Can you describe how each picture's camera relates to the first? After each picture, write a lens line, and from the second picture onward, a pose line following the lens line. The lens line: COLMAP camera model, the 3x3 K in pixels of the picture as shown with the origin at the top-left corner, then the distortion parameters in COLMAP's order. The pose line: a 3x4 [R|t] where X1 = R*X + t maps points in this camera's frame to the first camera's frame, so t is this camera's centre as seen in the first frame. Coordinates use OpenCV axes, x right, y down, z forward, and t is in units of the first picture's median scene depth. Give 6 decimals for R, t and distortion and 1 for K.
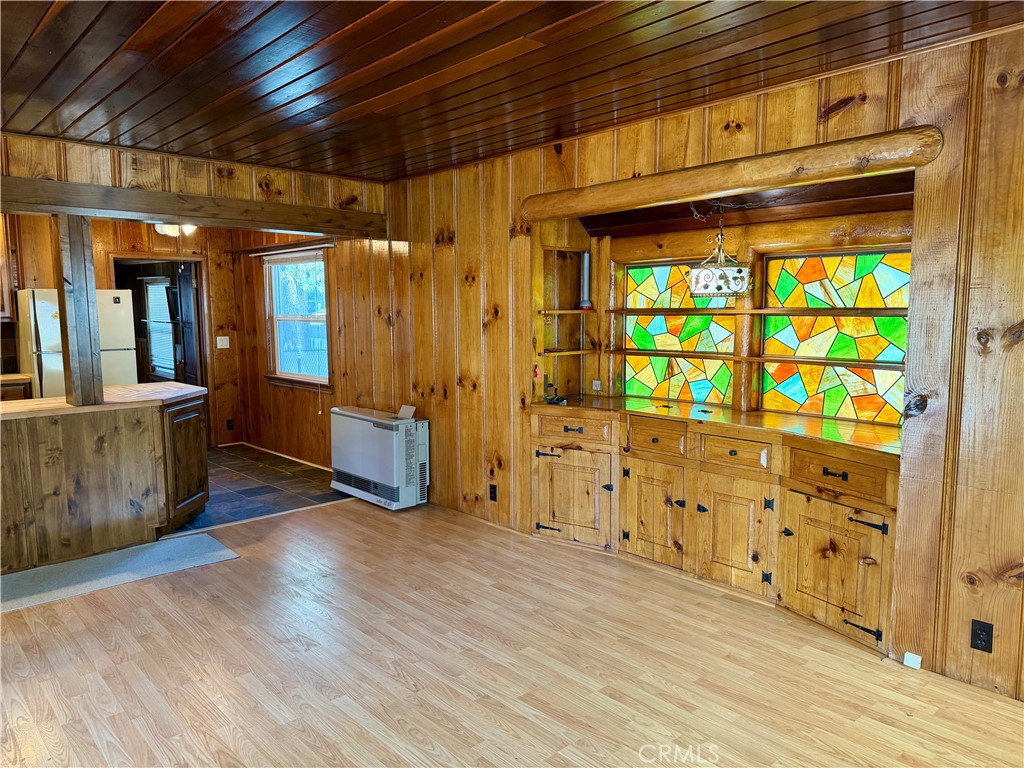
lens RADIAL K [[710.3, 0, 512.7], [0, 710.3, 385.7], [0, 0, 1]] dist [0.090734, -0.119847]
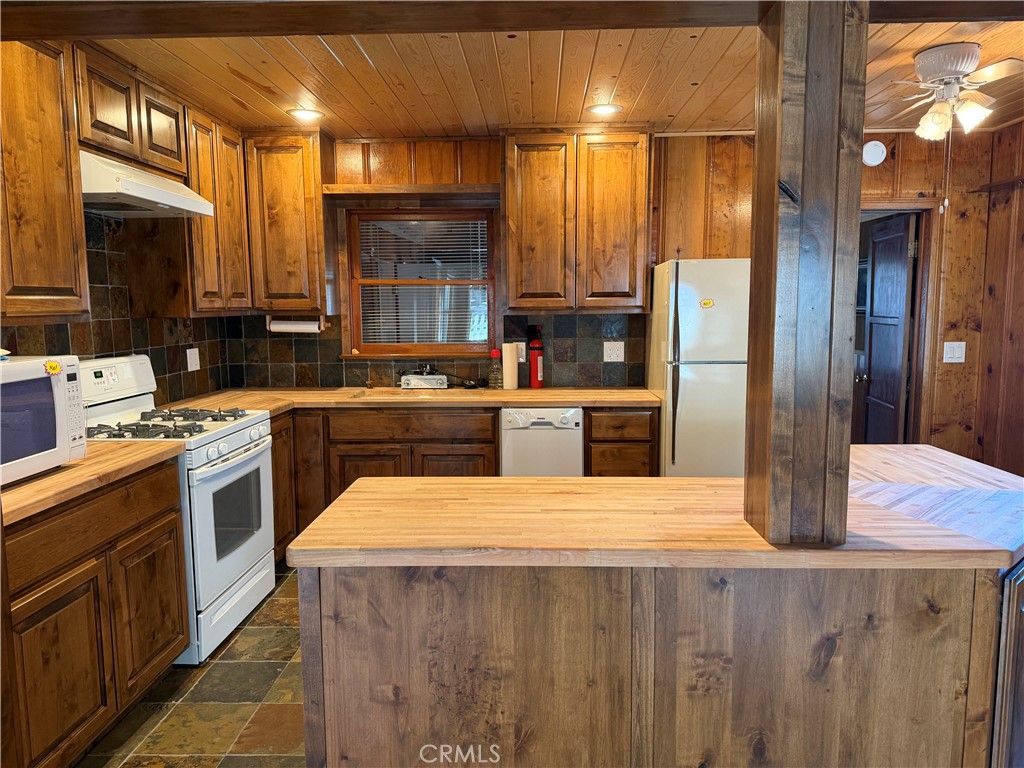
lens RADIAL K [[710.3, 0, 511.3], [0, 710.3, 390.3], [0, 0, 1]] dist [0.090734, -0.119847]
pose [[0.704240, 0.084912, -0.704866, -0.442059], [-0.075329, 0.996155, 0.044740, -0.053436], [0.705955, 0.021589, 0.707928, 0.639363]]
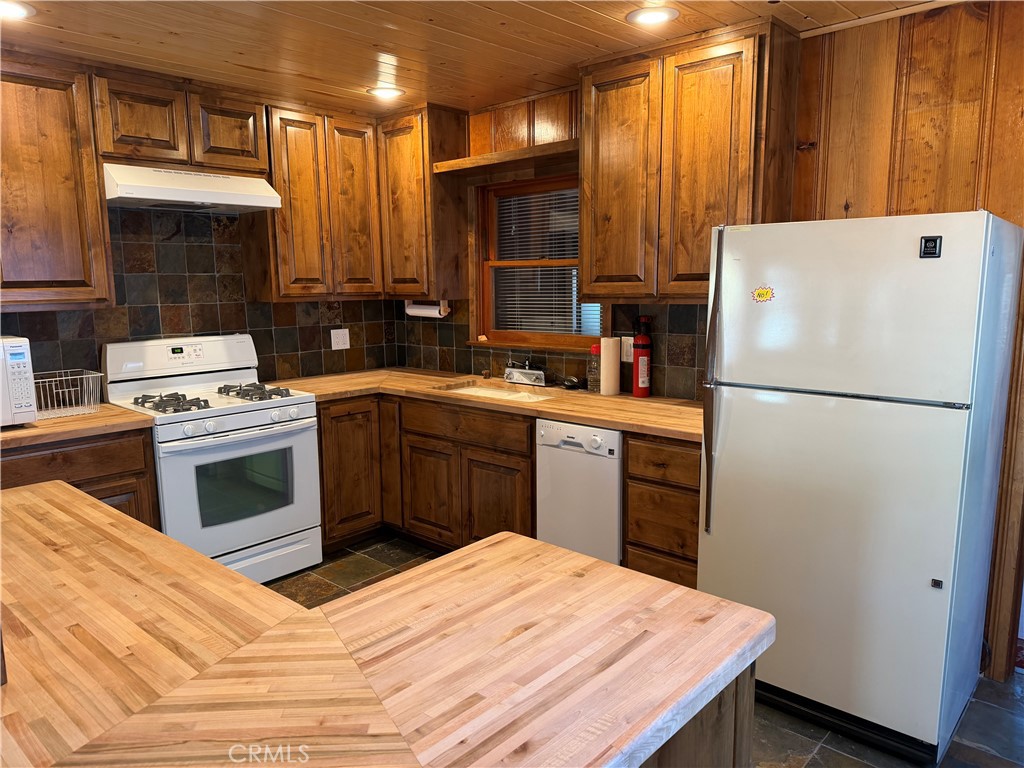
lens RADIAL K [[710.3, 0, 511.7], [0, 710.3, 388.4], [0, 0, 1]] dist [0.090734, -0.119847]
pose [[0.085338, 0.156072, -0.984052, -0.362027], [-0.099981, 0.984011, 0.147395, -0.126658], [0.991323, 0.085808, 0.099578, 1.166306]]
